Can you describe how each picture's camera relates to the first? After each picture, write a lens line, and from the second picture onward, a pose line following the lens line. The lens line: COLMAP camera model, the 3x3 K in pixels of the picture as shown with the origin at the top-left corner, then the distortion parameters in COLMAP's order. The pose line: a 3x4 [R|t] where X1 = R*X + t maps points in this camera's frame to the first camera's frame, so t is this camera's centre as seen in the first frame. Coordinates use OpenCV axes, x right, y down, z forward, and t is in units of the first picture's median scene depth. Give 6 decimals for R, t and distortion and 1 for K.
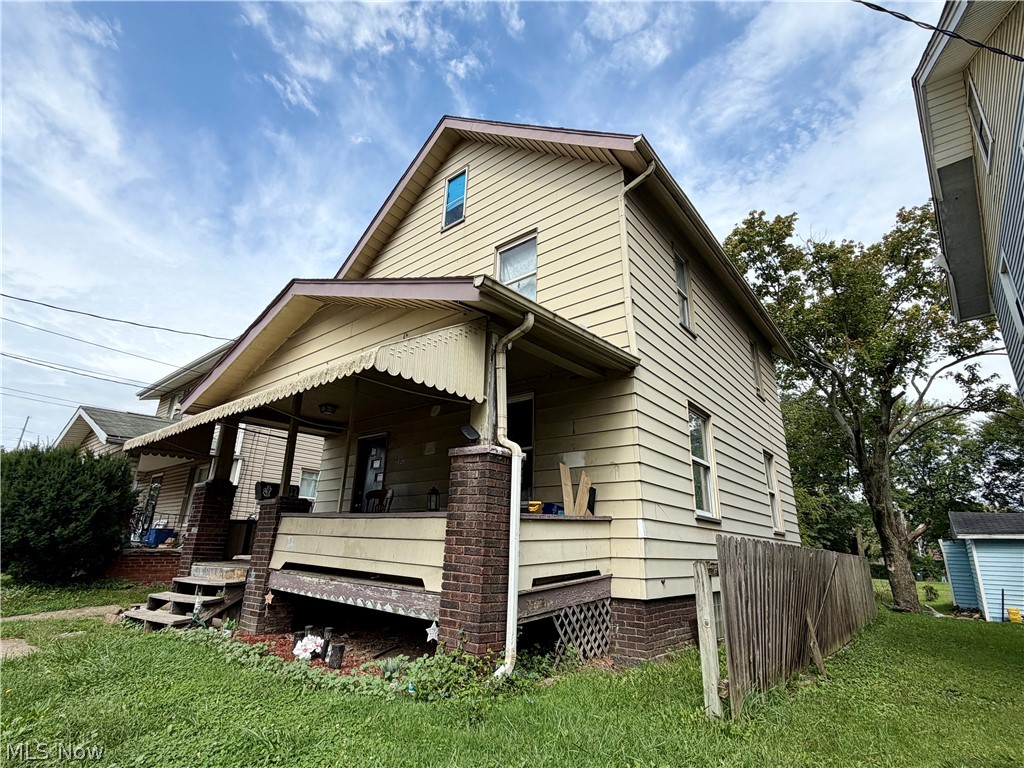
lens RADIAL K [[502.4, 0, 511.5], [0, 502.4, 383.2], [0, 0, 1]] dist [0.002135, 0.000112]
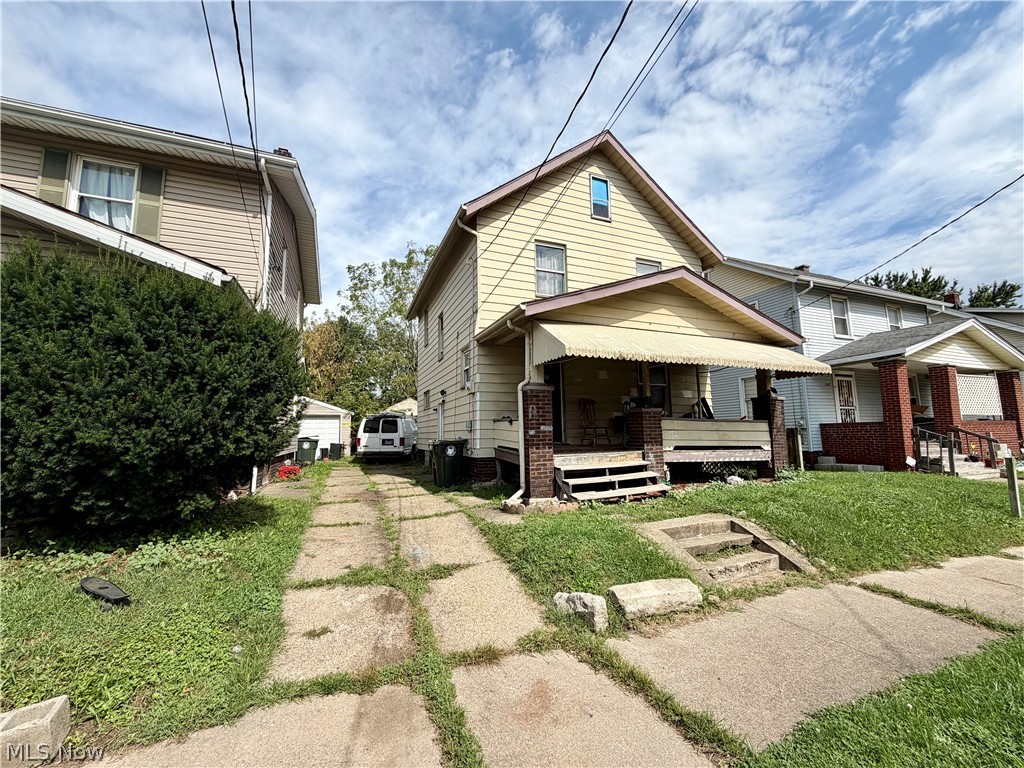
lens RADIAL K [[411.3, 0, 508.5], [0, 411.3, 386.6], [0, 0, 1]] dist [-0.000351, 0.000277]
pose [[0.481036, 0.065800, 0.874228, -2.148398], [-0.251819, 0.965529, 0.065889, 0.234731], [-0.839757, -0.251843, 0.481023, 0.943892]]
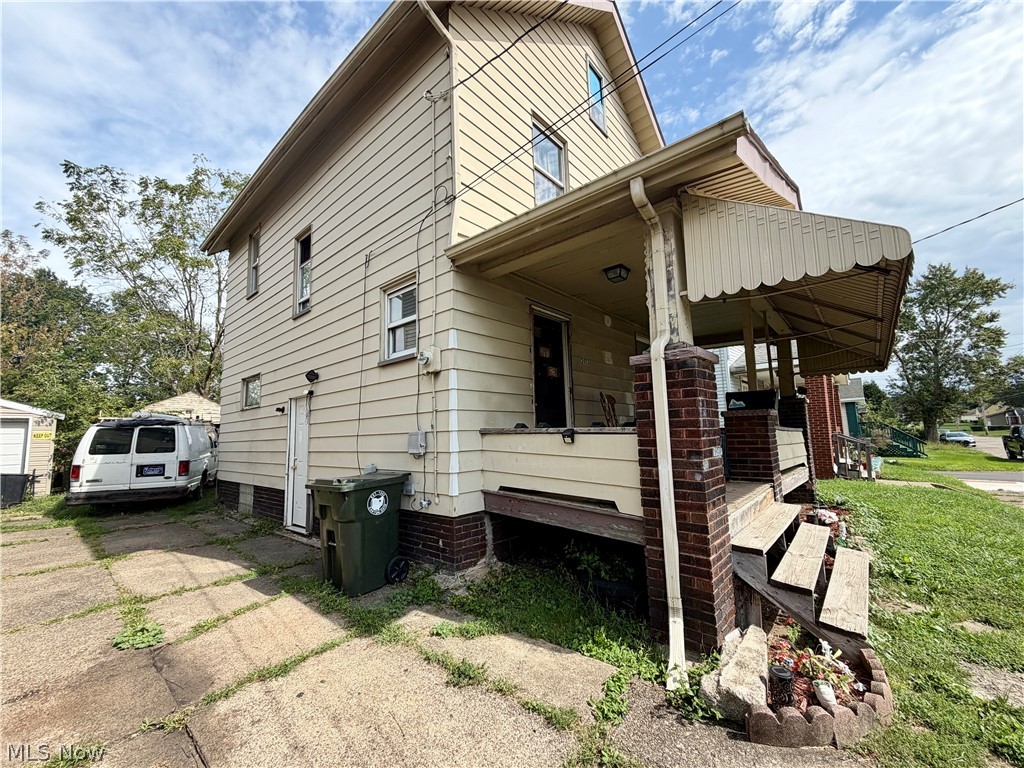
lens RADIAL K [[411.3, 0, 513.8], [0, 411.3, 385.0], [0, 0, 1]] dist [-0.000351, 0.000277]
pose [[0.027340, 0.092273, 0.995358, -1.487792], [-0.287791, 0.954299, -0.080562, 0.457044], [-0.957303, -0.284252, 0.052646, 1.703852]]
